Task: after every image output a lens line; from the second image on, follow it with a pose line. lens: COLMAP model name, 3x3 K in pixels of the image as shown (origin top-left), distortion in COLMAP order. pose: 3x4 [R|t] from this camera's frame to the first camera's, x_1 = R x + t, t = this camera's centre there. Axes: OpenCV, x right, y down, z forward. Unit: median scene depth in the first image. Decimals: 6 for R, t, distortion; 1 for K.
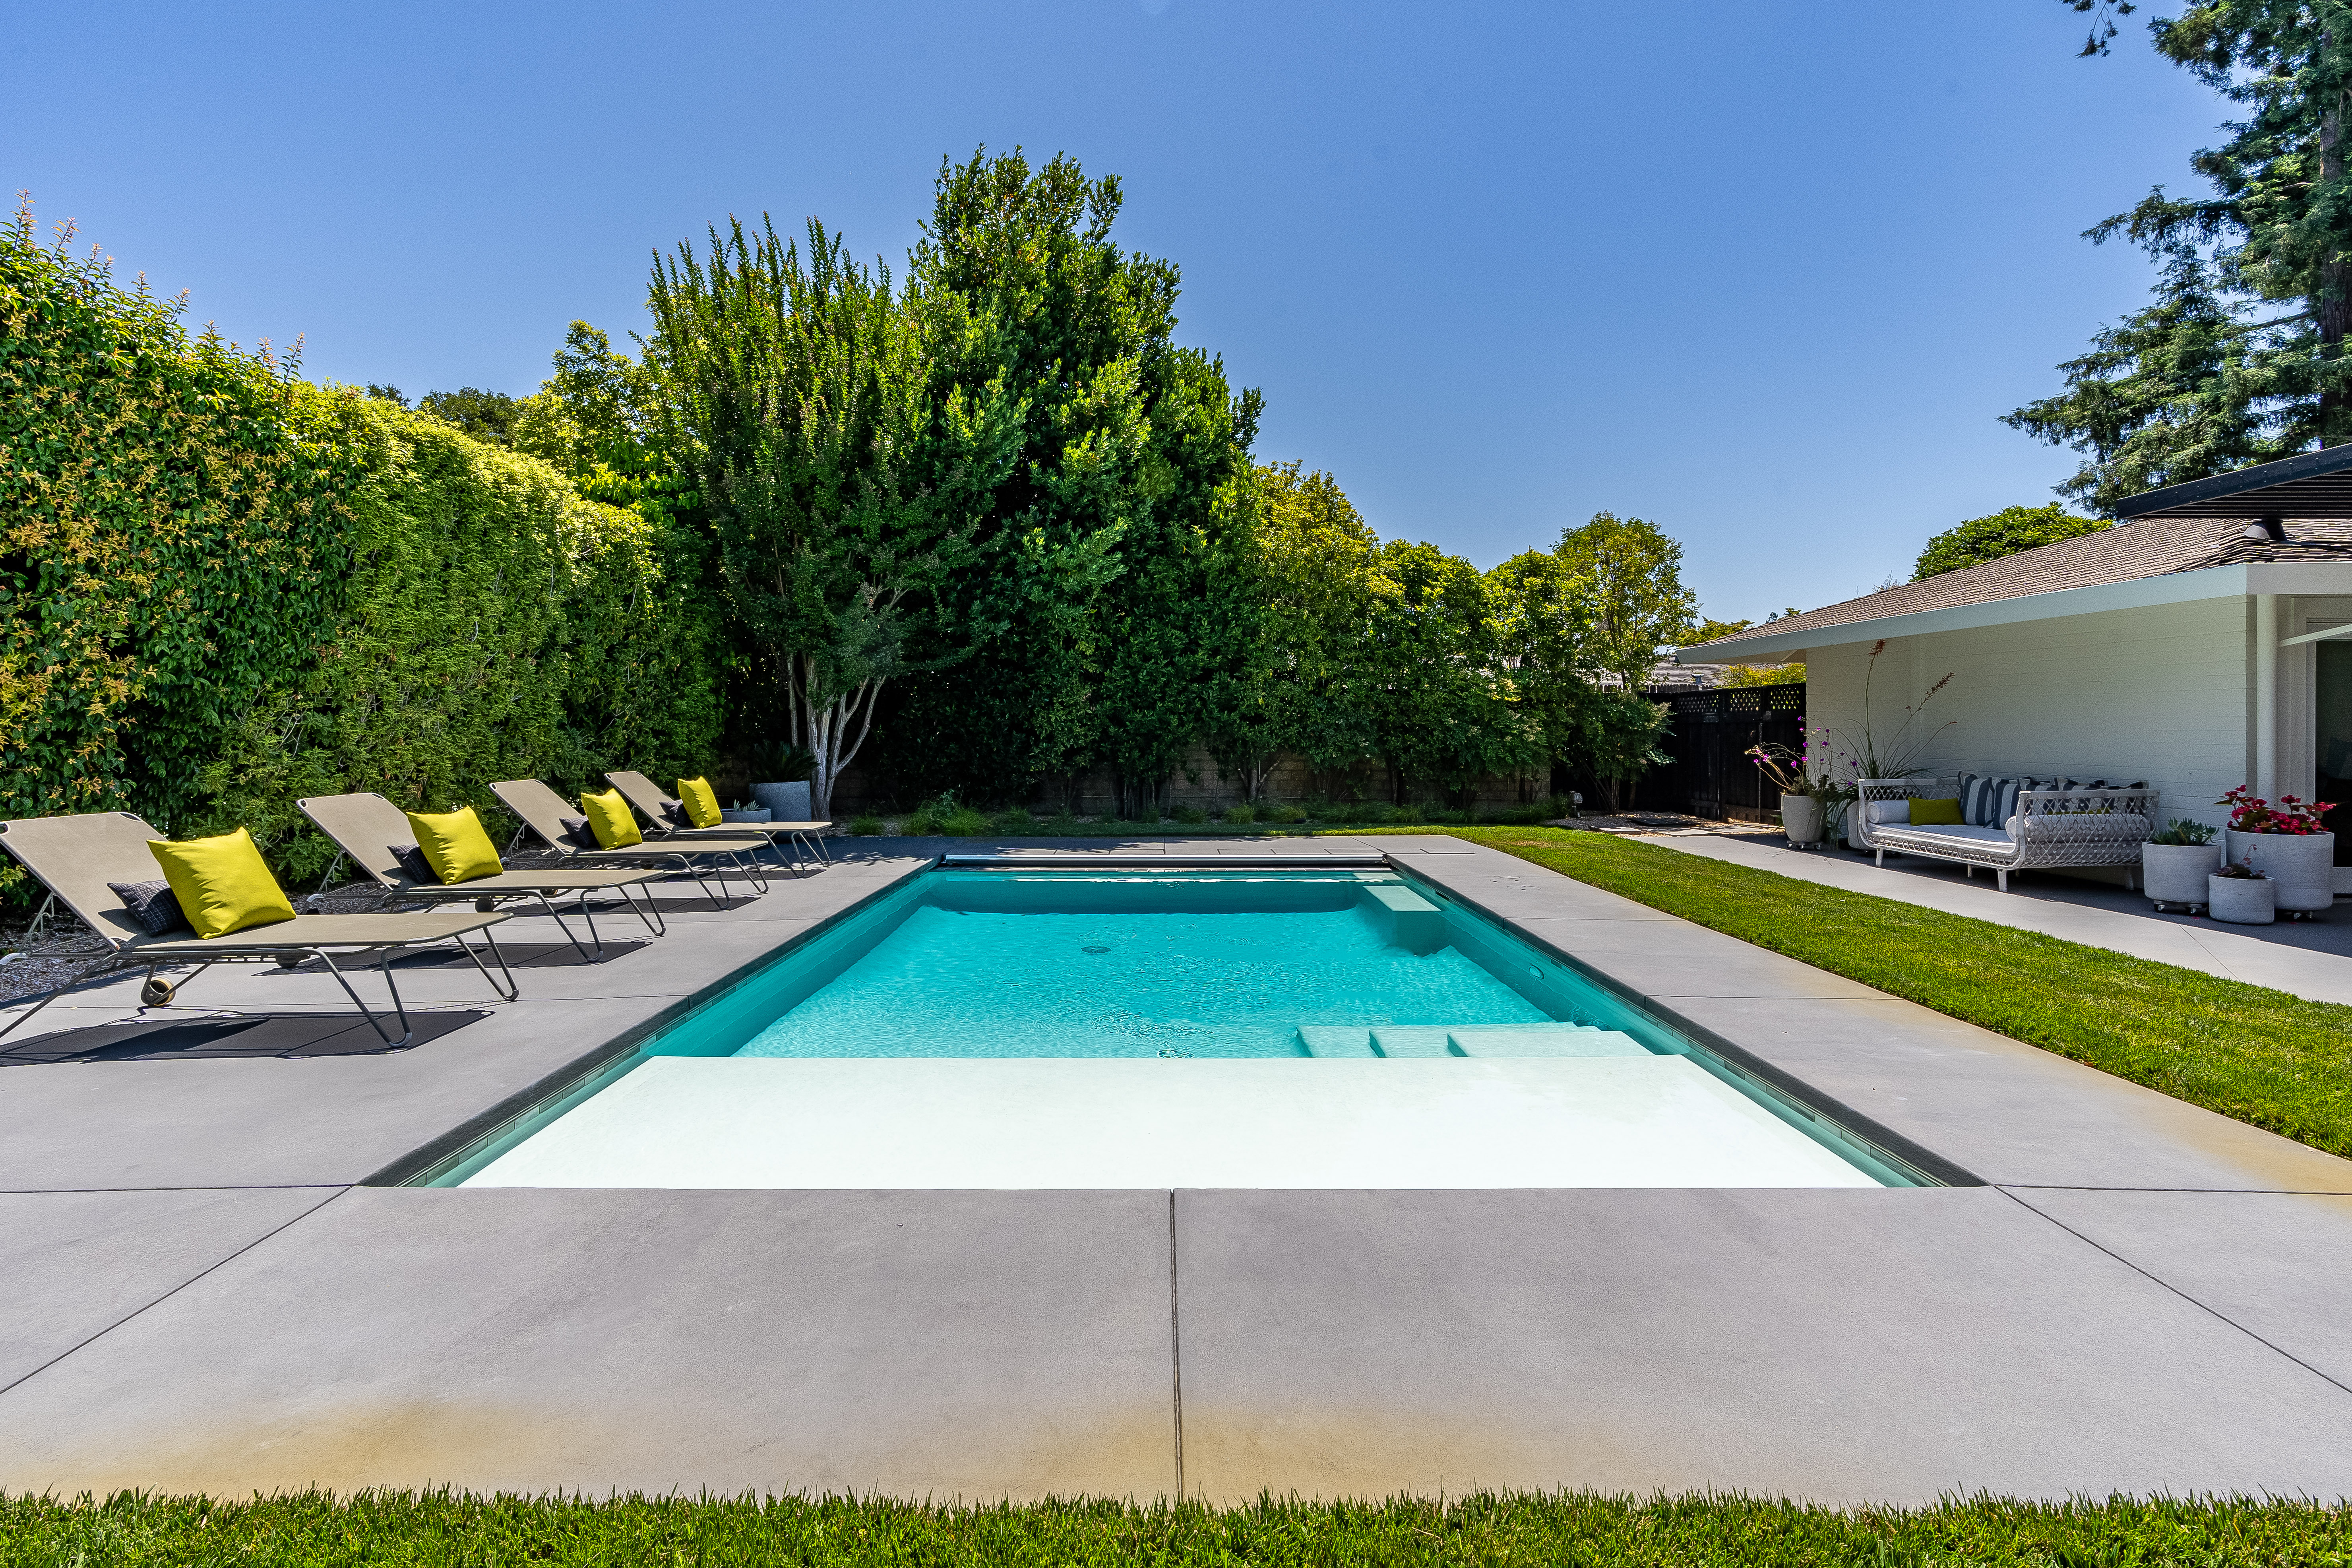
lens RADIAL K [[1090.0, 0, 1178.2], [0, 1090.0, 725.4], [0, 0, 1]] dist [-0.000539, -0.000071]
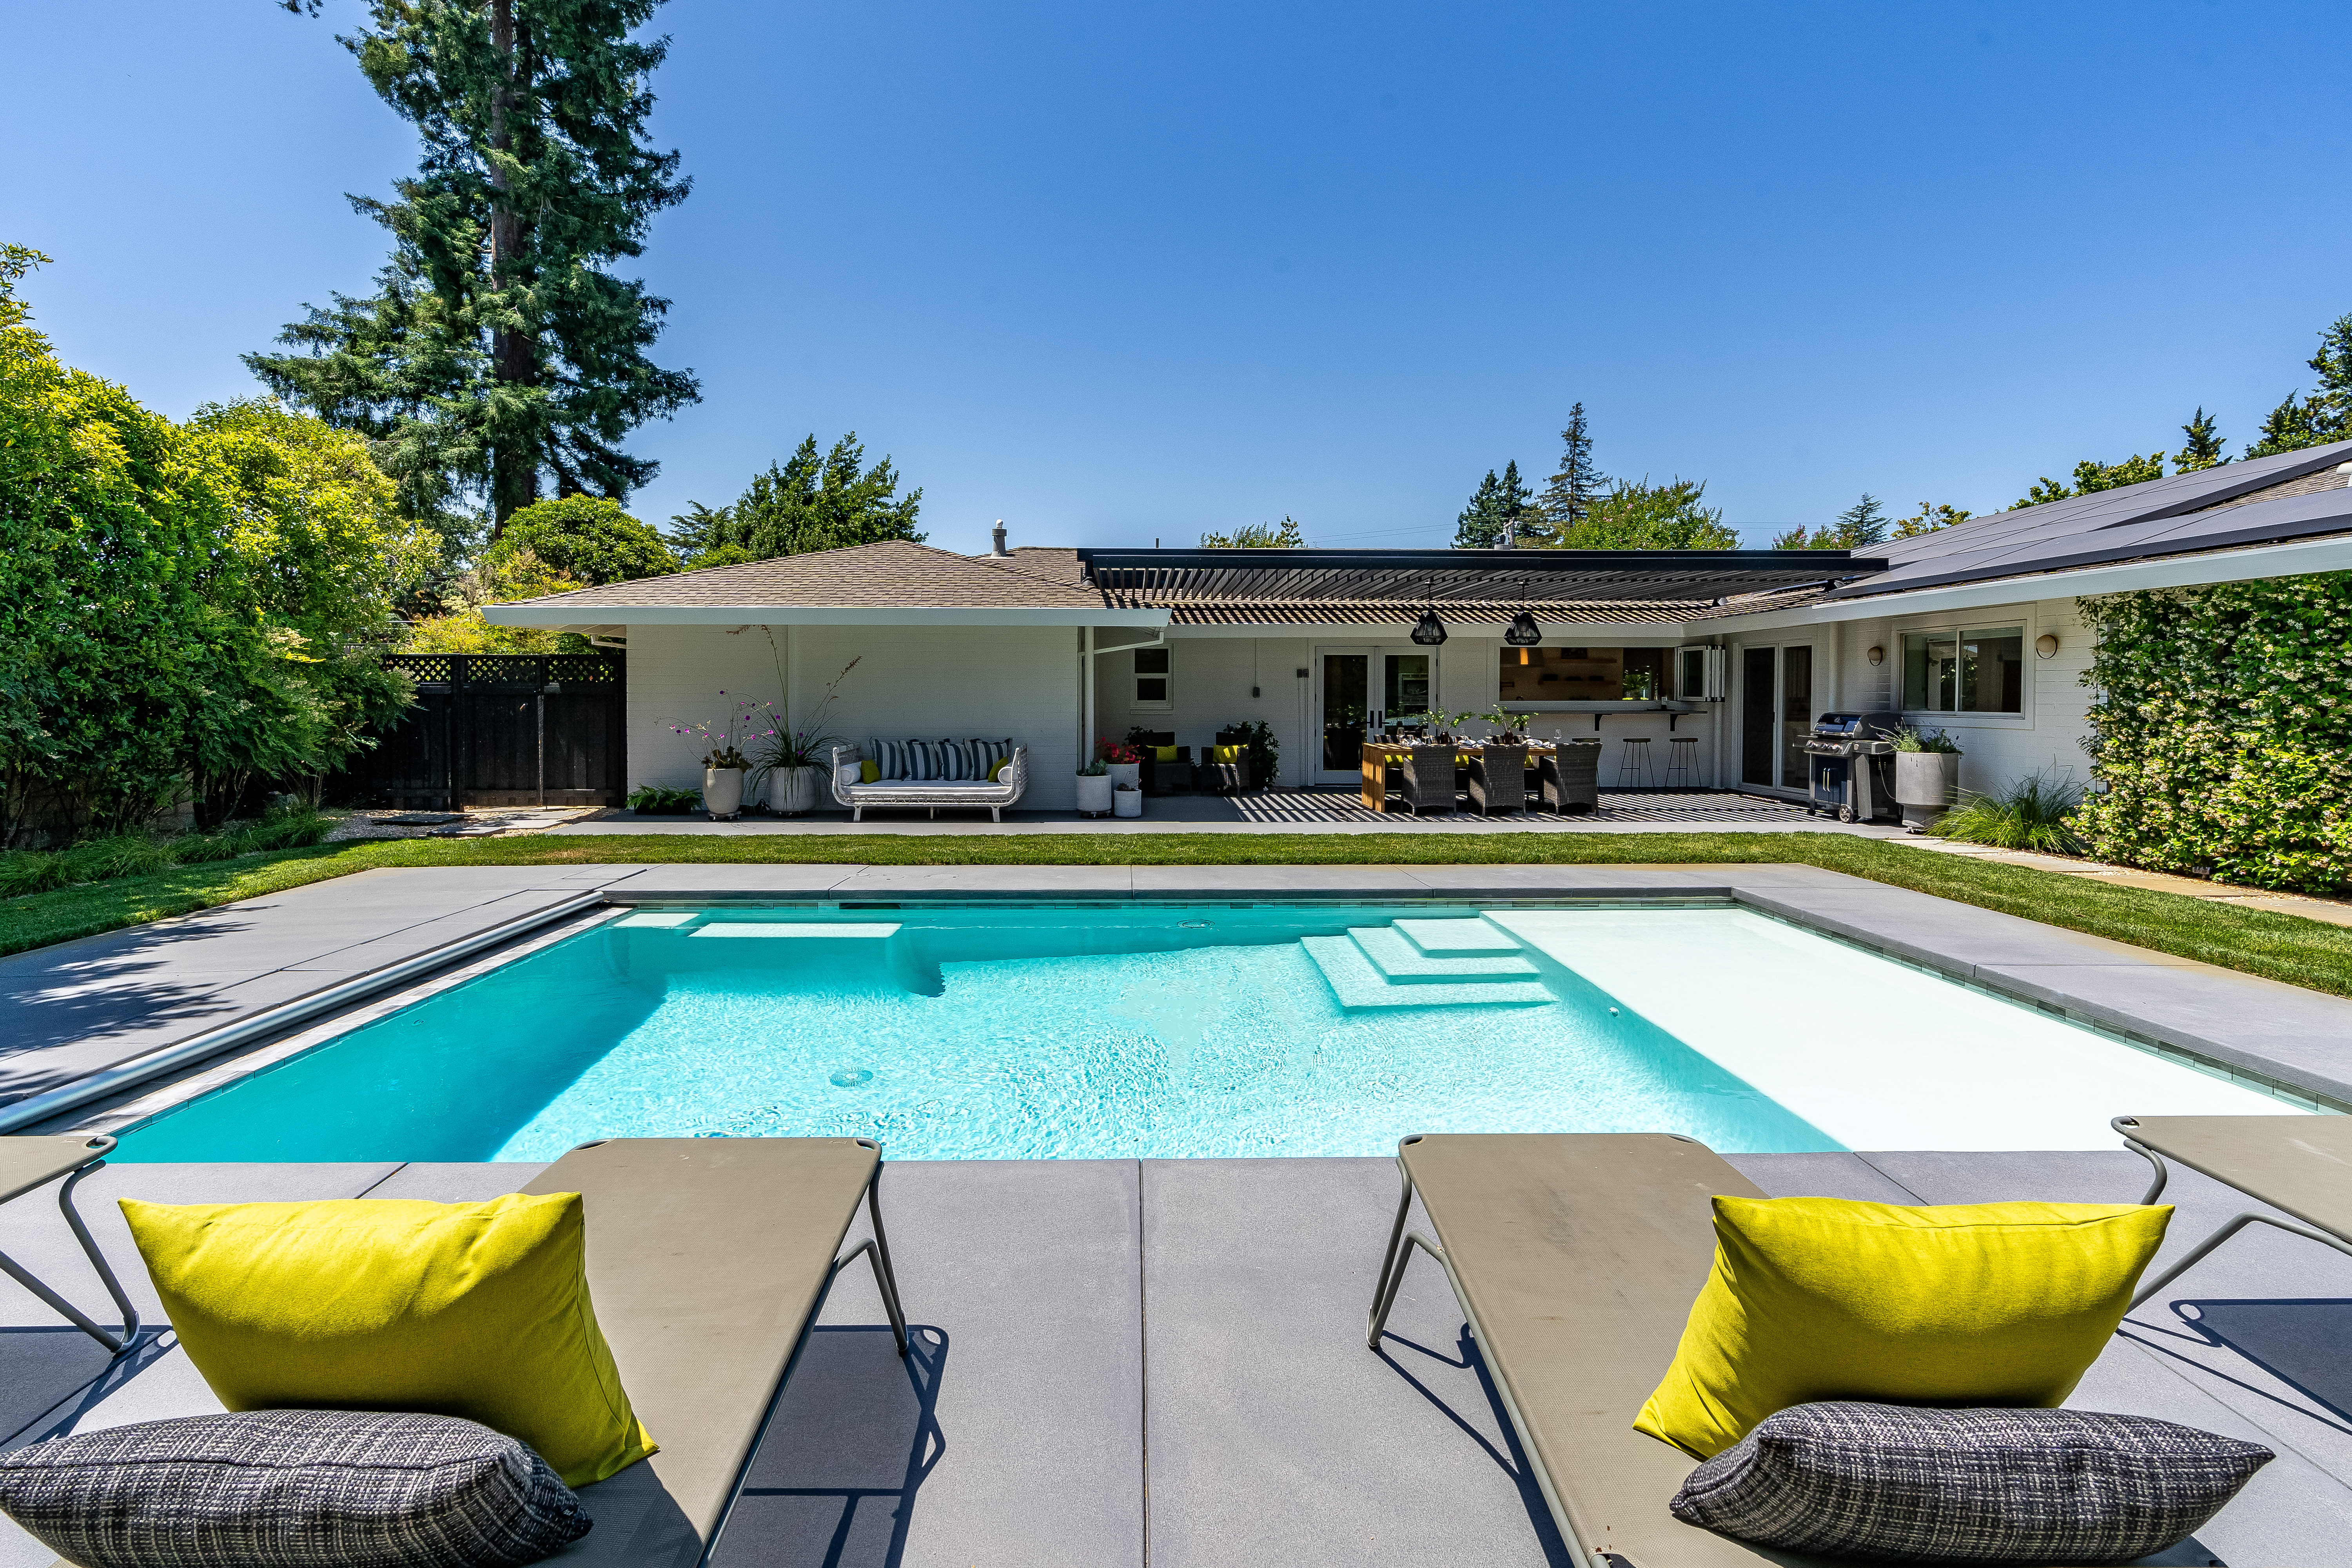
lens RADIAL K [[1090.0, 0, 1178.2], [0, 1090.0, 725.4], [0, 0, 1]] dist [-0.000539, -0.000071]
pose [[-0.023034, -0.025844, 0.999401, -0.528468], [-0.005704, 0.999653, 0.025719, -0.006078], [-0.999718, -0.005108, -0.023173, 0.689923]]
